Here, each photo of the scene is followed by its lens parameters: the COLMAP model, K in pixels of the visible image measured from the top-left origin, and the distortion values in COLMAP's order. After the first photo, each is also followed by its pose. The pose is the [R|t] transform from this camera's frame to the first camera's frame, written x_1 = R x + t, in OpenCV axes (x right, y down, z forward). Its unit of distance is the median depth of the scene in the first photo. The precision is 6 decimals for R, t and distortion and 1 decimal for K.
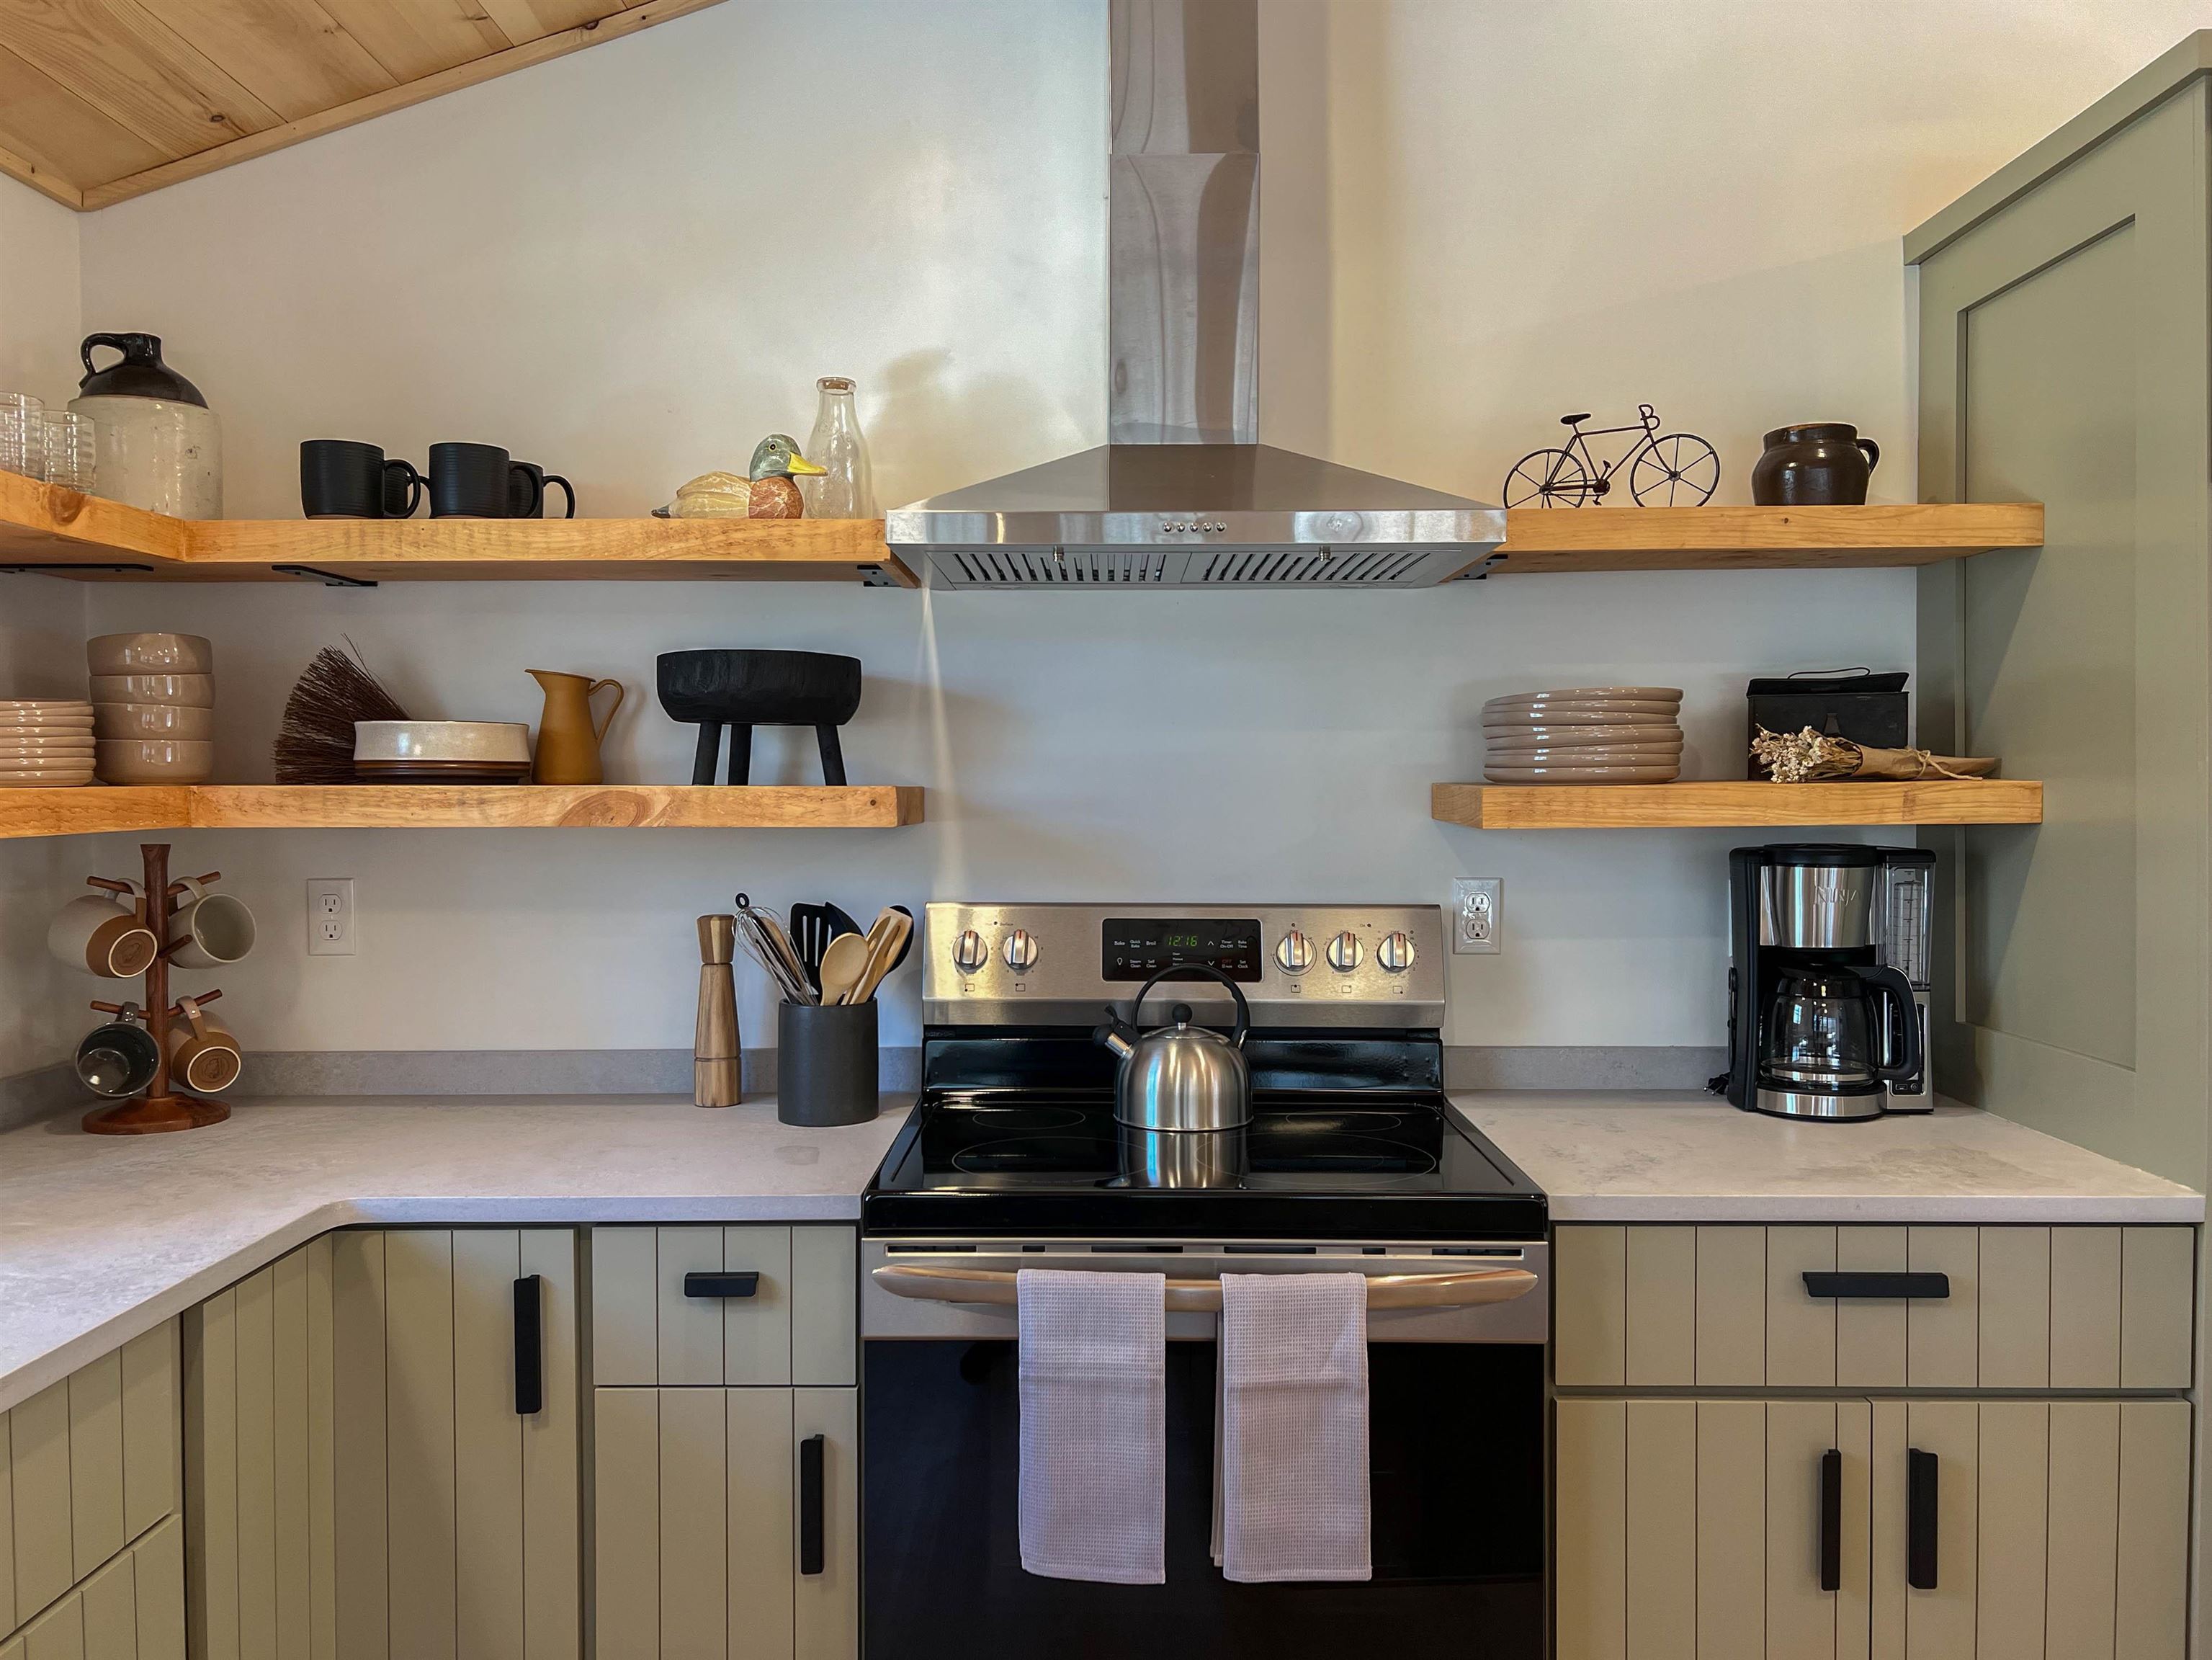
lens RADIAL K [[1714.8, 0, 1049.8], [0, 1714.8, 838.1], [0, 0, 1]] dist [0.027370, -0.034803]
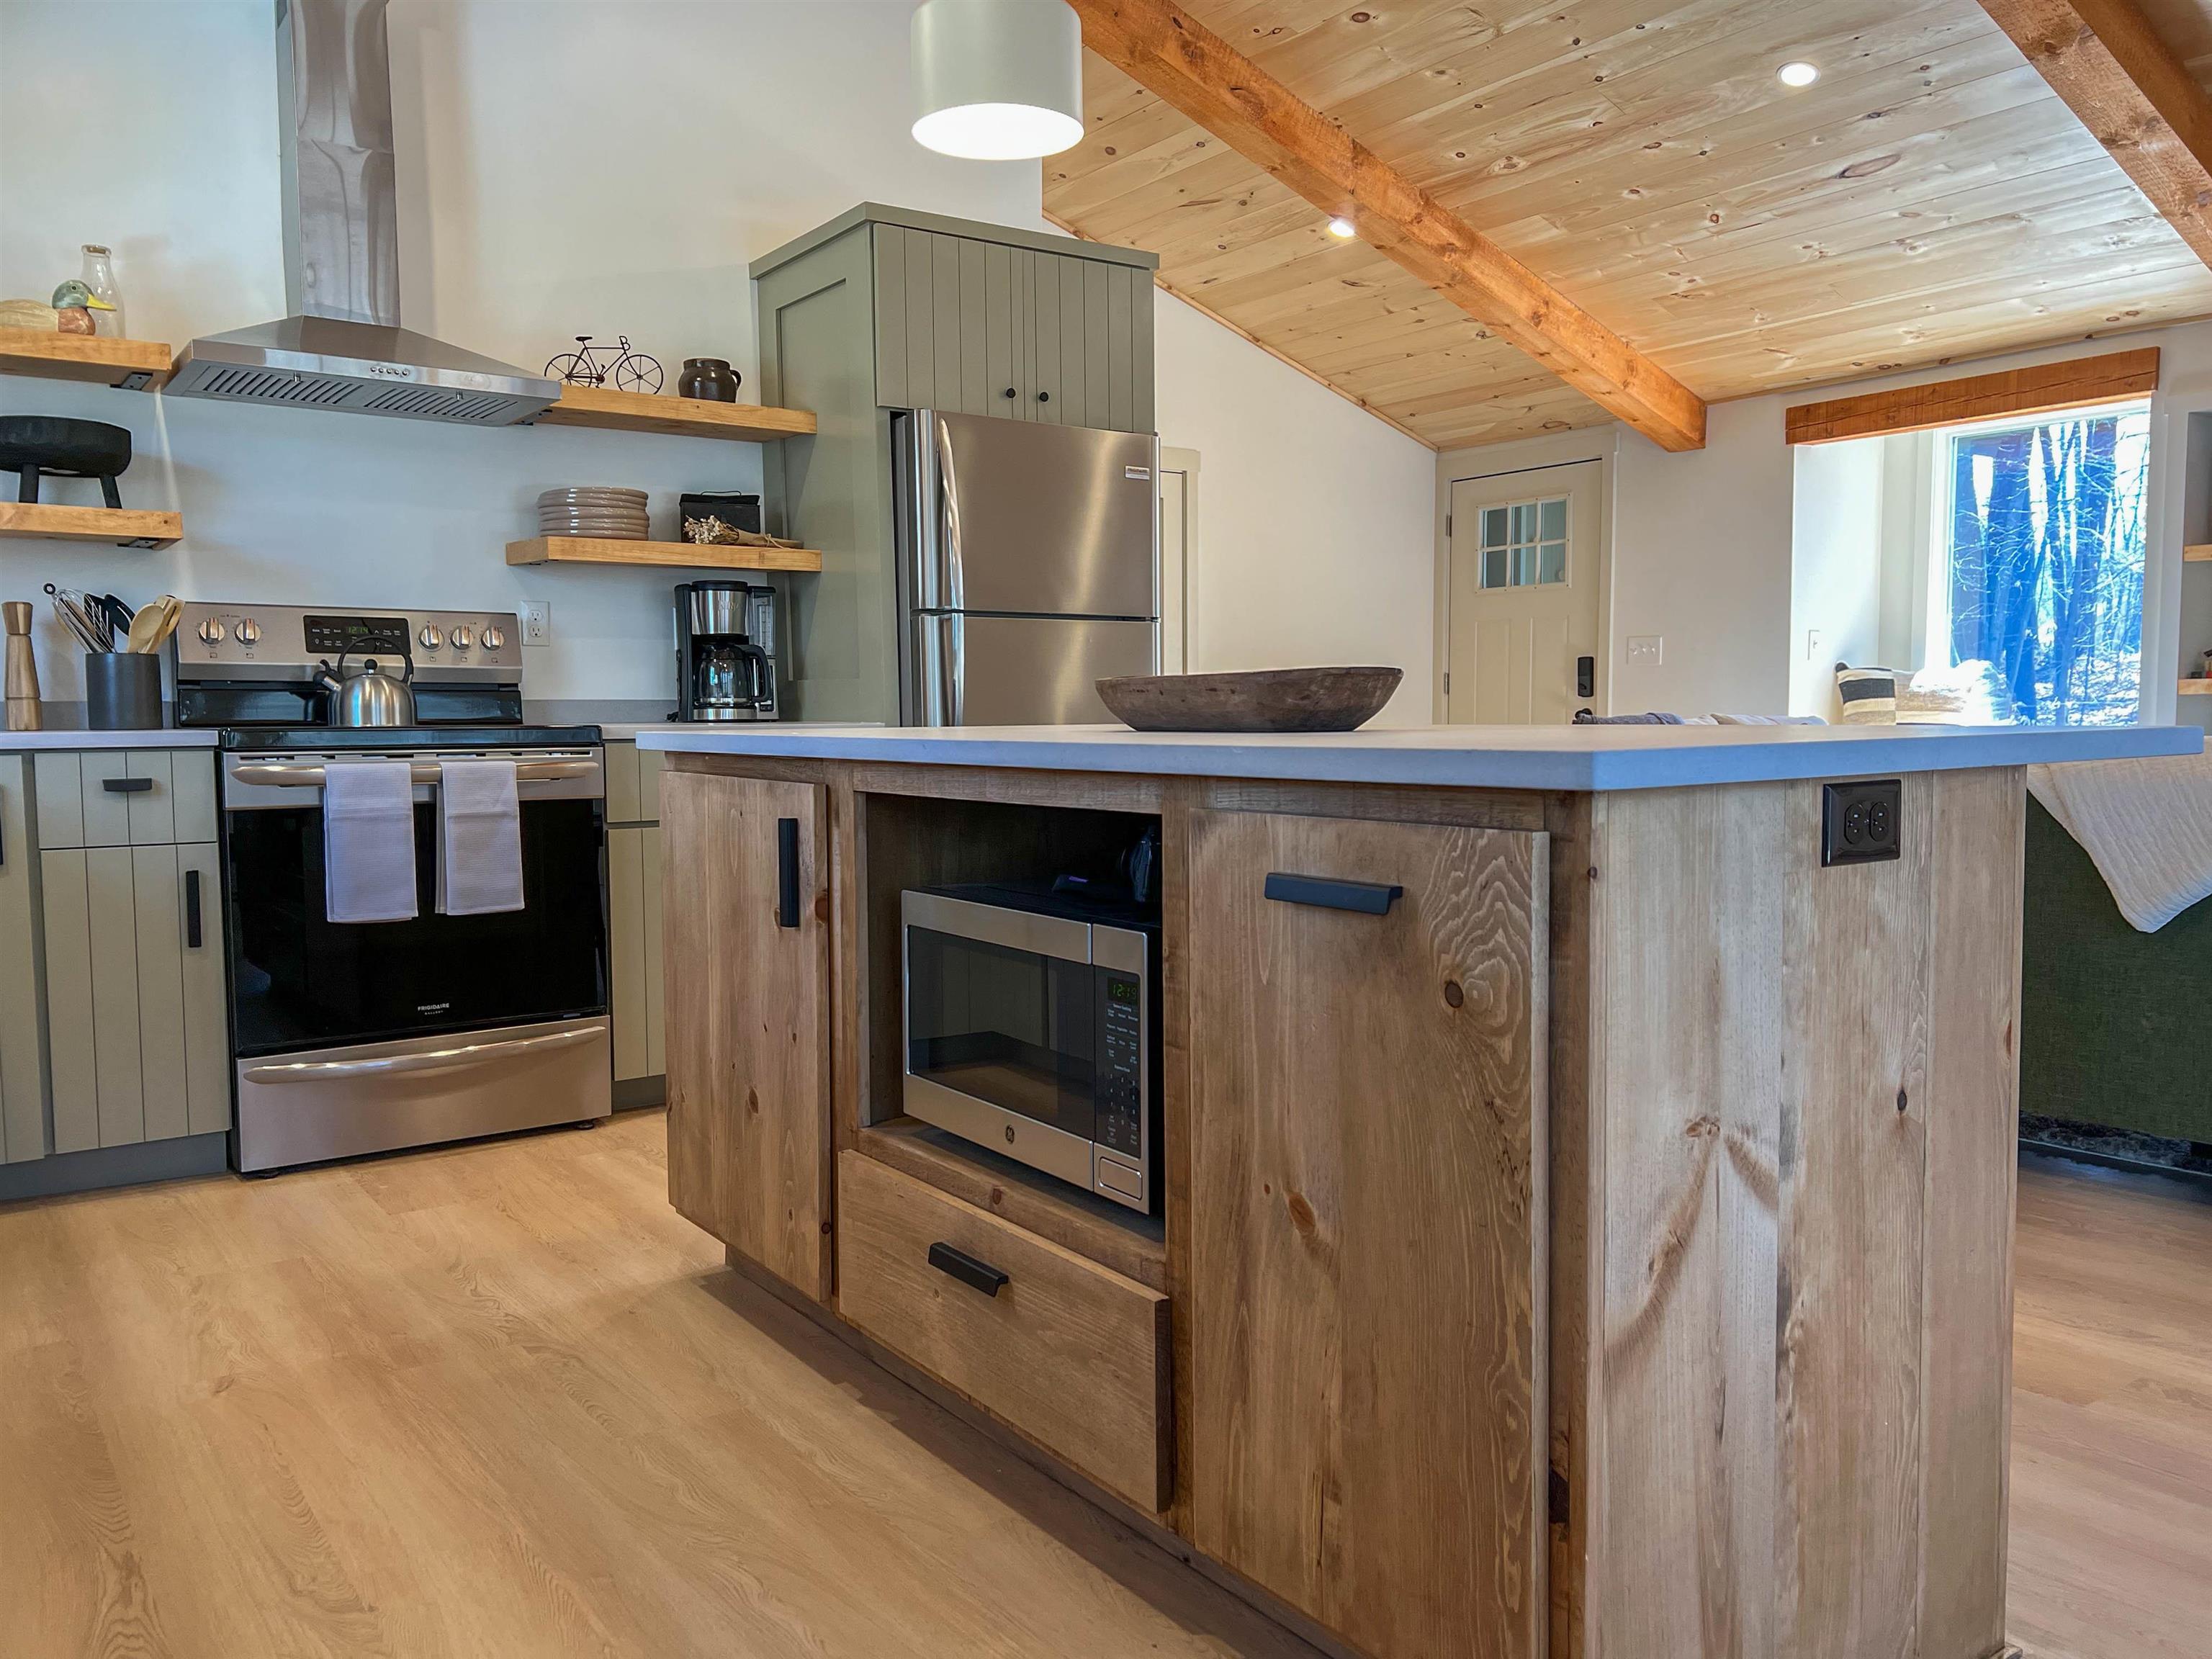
lens RADIAL K [[1714.5, 0, 1143.6], [0, 1714.5, 851.2], [0, 0, 1]] dist [0.027370, -0.034803]
pose [[0.786873, -0.050914, 0.615010, -0.377831], [0.020517, 0.998198, 0.056385, 0.207209], [-0.616773, -0.031749, 0.786500, -0.814691]]
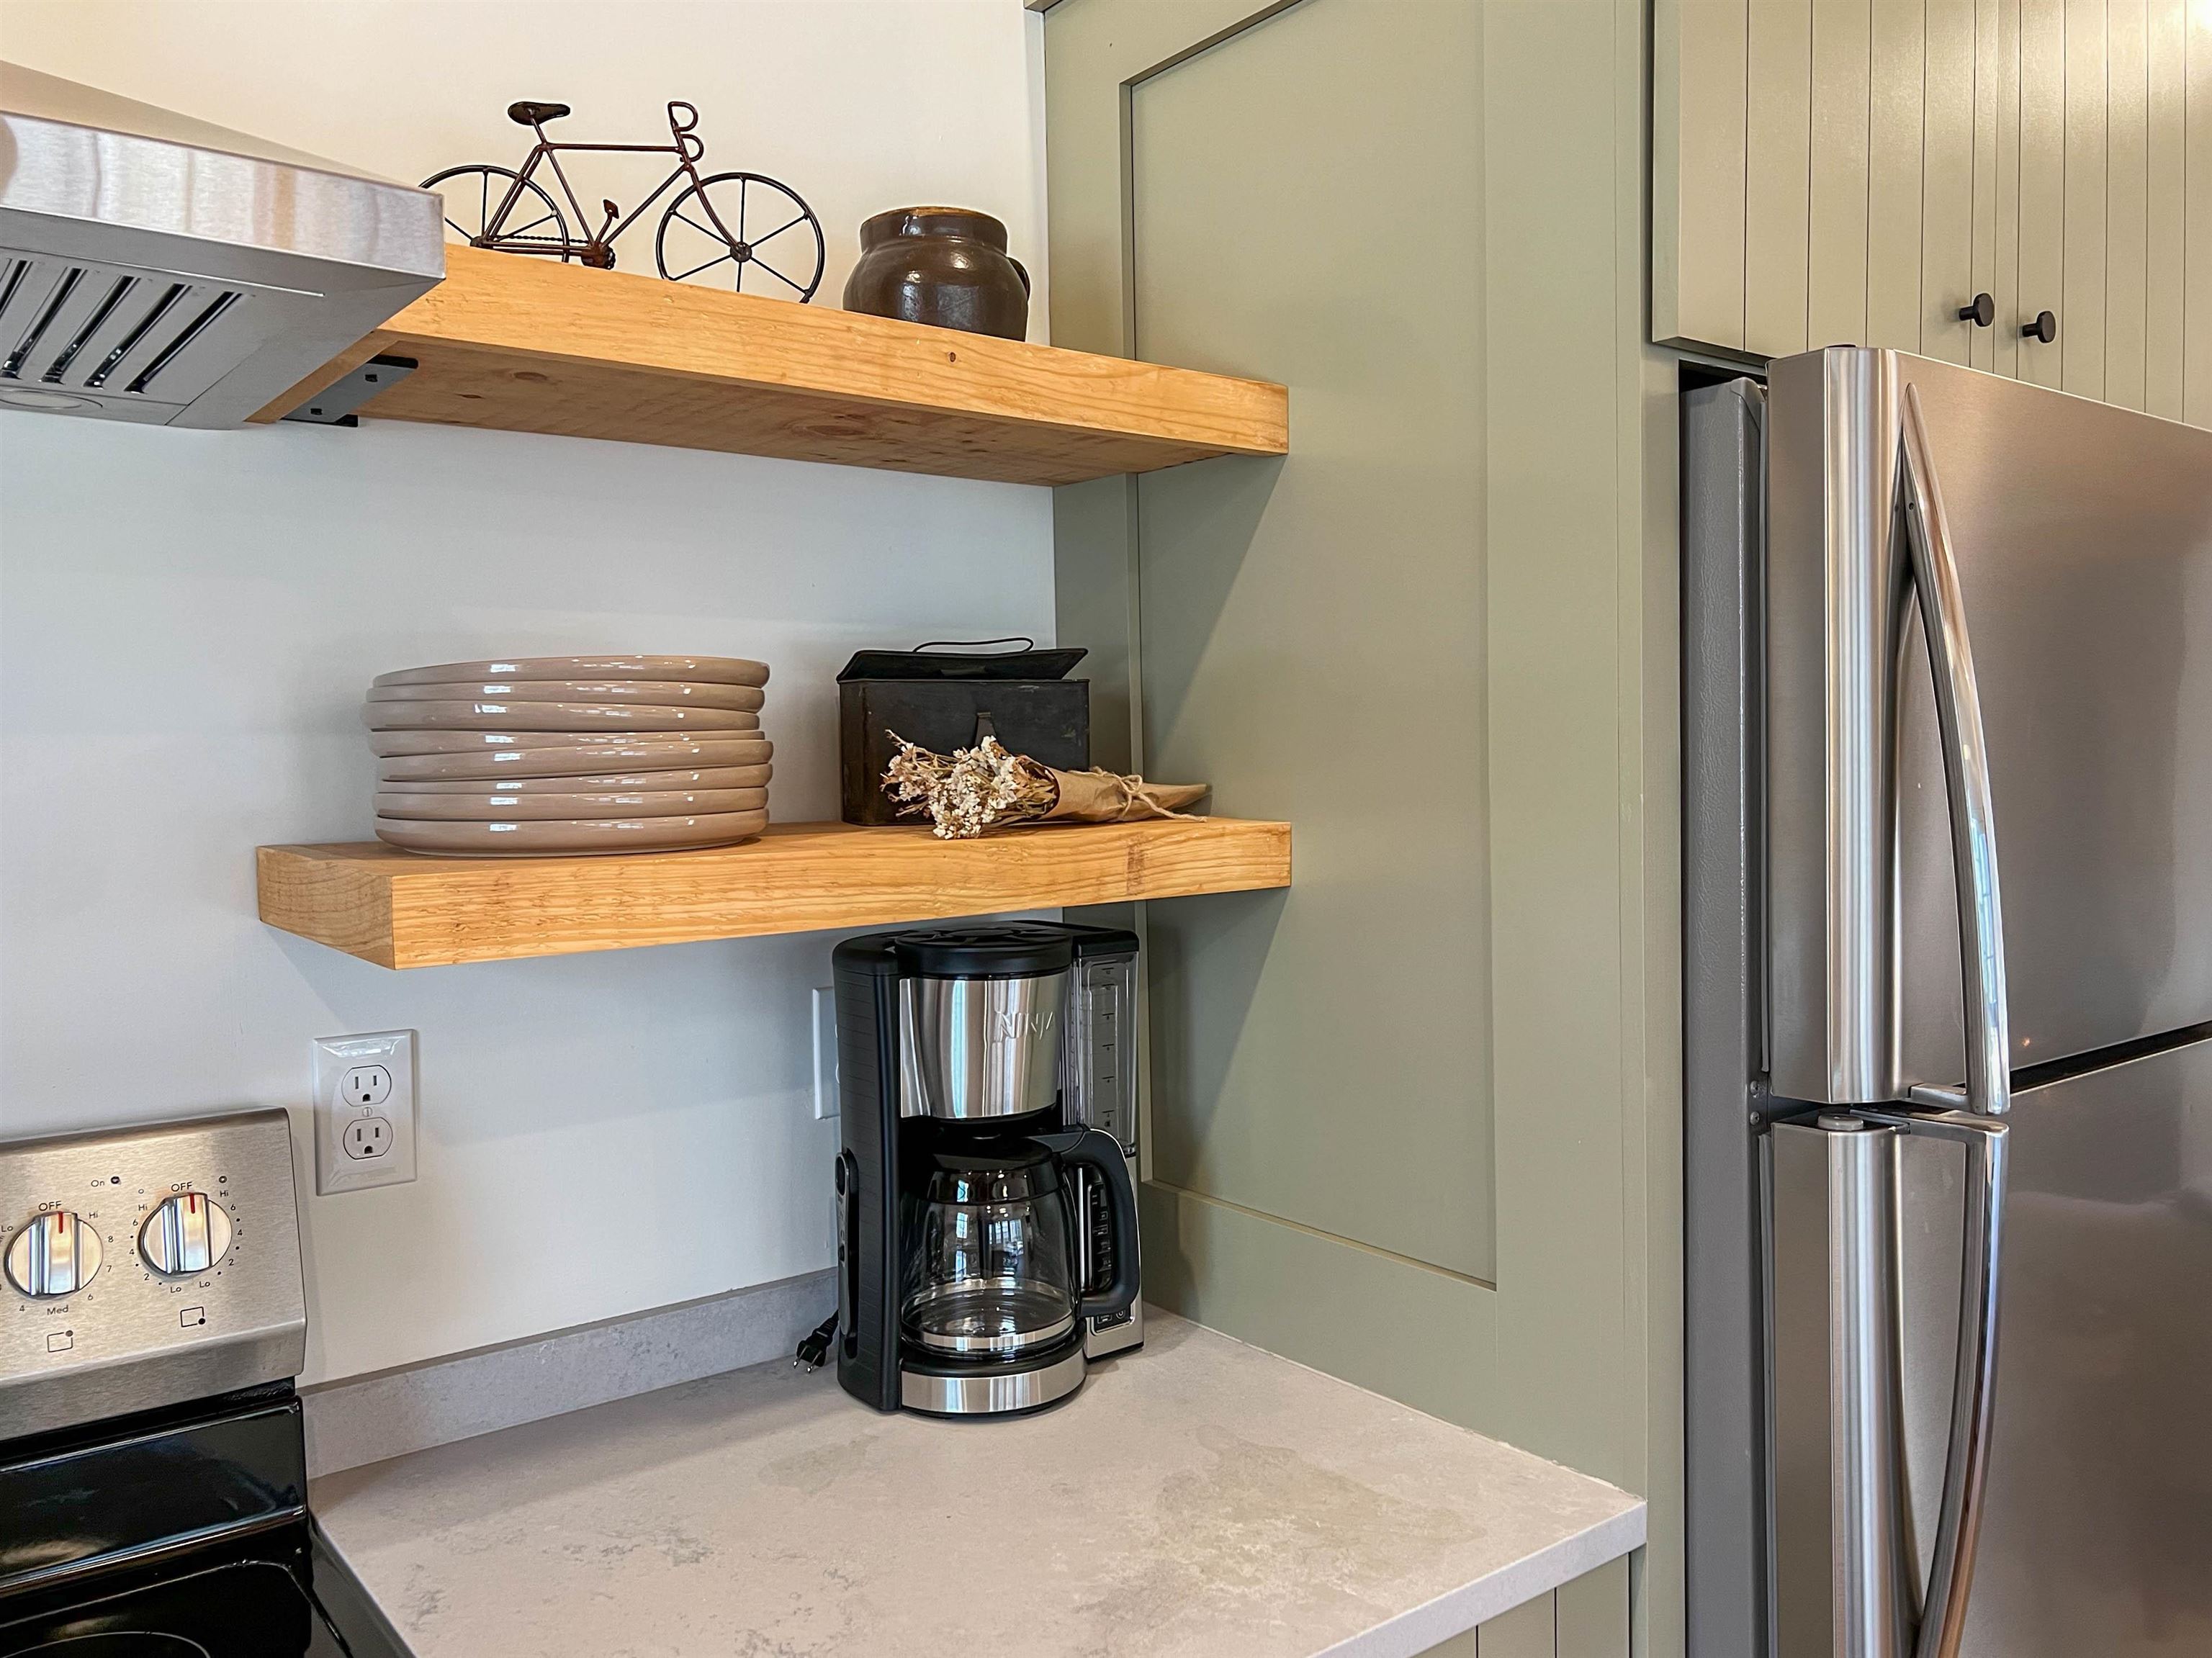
lens RADIAL K [[1714.4, 0, 1105.8], [0, 1714.4, 839.5], [0, 0, 1]] dist [0.027370, -0.034803]
pose [[0.768220, -0.038649, 0.639018, 0.108185], [0.029935, 0.999253, 0.024449, -0.042185], [-0.639485, 0.000347, 0.768803, 0.527255]]
